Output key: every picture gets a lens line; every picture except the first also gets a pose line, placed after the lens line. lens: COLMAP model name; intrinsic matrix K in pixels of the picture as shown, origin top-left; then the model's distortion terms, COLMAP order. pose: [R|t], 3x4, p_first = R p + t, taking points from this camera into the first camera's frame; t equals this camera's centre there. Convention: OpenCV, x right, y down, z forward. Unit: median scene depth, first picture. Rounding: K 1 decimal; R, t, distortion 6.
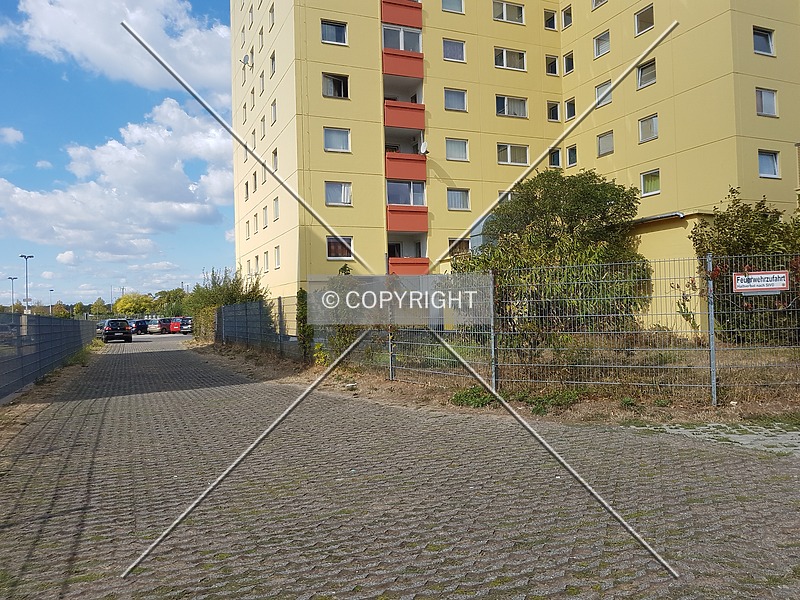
lens RADIAL K [[623.6, 0, 400.1], [0, 623.6, 285.3], [0, 0, 1]] dist [-0.000306, -0.031616]
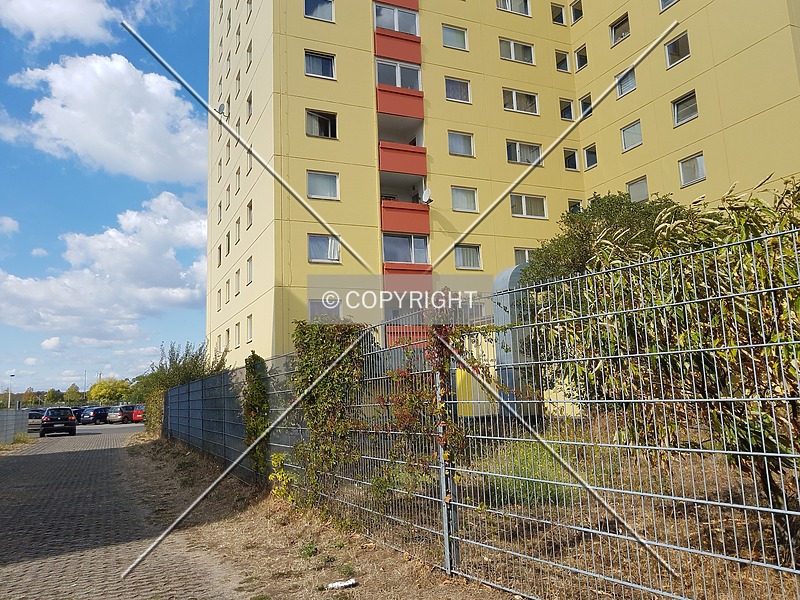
lens RADIAL K [[623.6, 0, 400.1], [0, 623.6, 285.3], [0, 0, 1]] dist [-0.000306, -0.031616]
pose [[0.999765, -0.009547, 0.019485, -0.014500], [0.012023, 0.991287, -0.131173, 0.008952], [-0.018063, 0.131377, 0.991168, 0.176735]]
